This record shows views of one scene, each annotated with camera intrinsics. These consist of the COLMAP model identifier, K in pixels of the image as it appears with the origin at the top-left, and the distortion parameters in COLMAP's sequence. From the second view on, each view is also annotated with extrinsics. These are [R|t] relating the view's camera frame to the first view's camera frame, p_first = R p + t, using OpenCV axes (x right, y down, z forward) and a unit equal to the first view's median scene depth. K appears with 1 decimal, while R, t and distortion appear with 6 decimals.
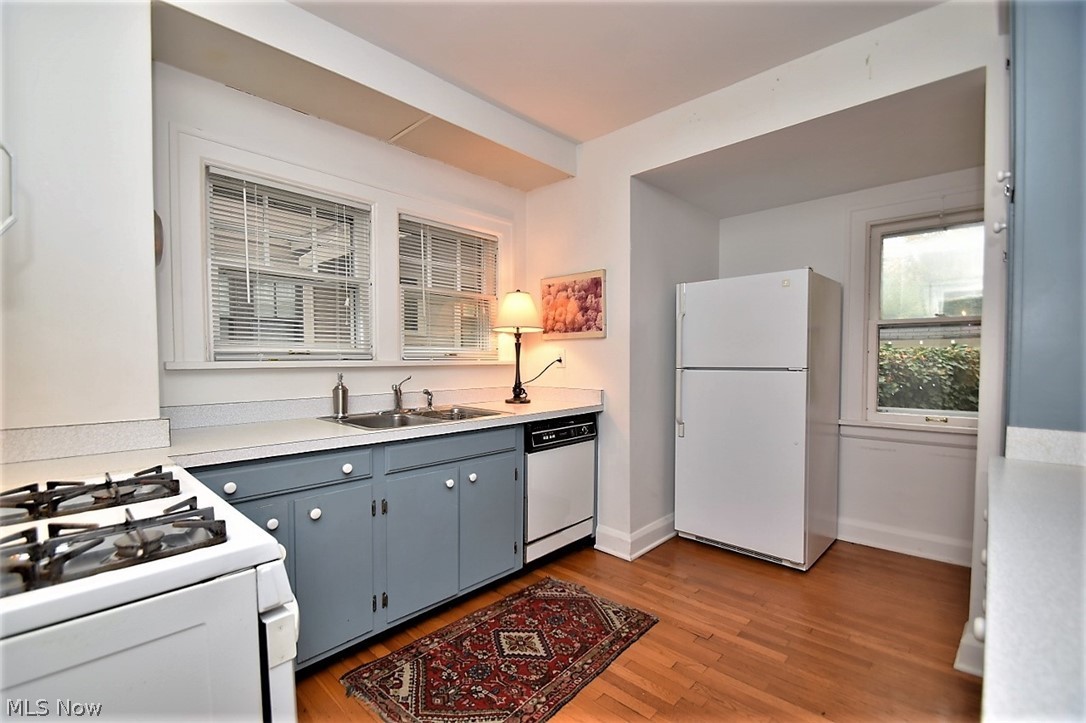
lens RADIAL K [[476.3, 0, 524.8], [0, 476.3, 372.3], [0, 0, 1]] dist [-0.000419, -0.000091]
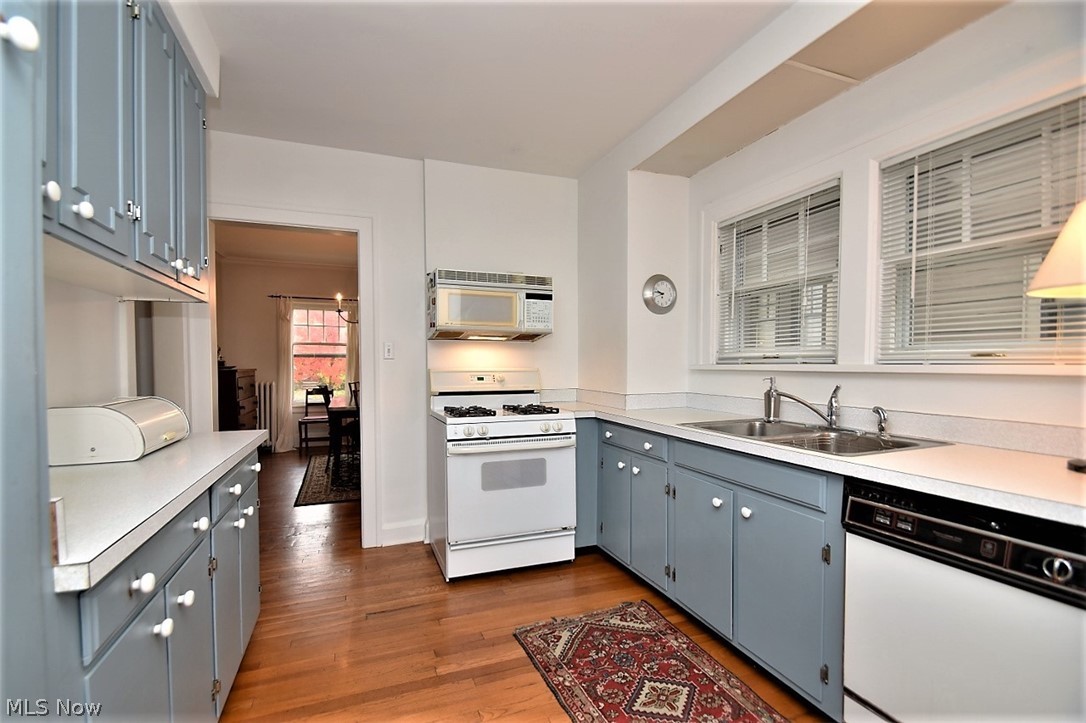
lens RADIAL K [[476.3, 0, 524.8], [0, 476.3, 372.3], [0, 0, 1]] dist [-0.000419, -0.000091]
pose [[-0.441895, 0.020046, -0.896843, 0.783589], [-0.021853, 0.999213, 0.033101, -0.031200], [0.896801, 0.034226, -0.441109, 1.045096]]
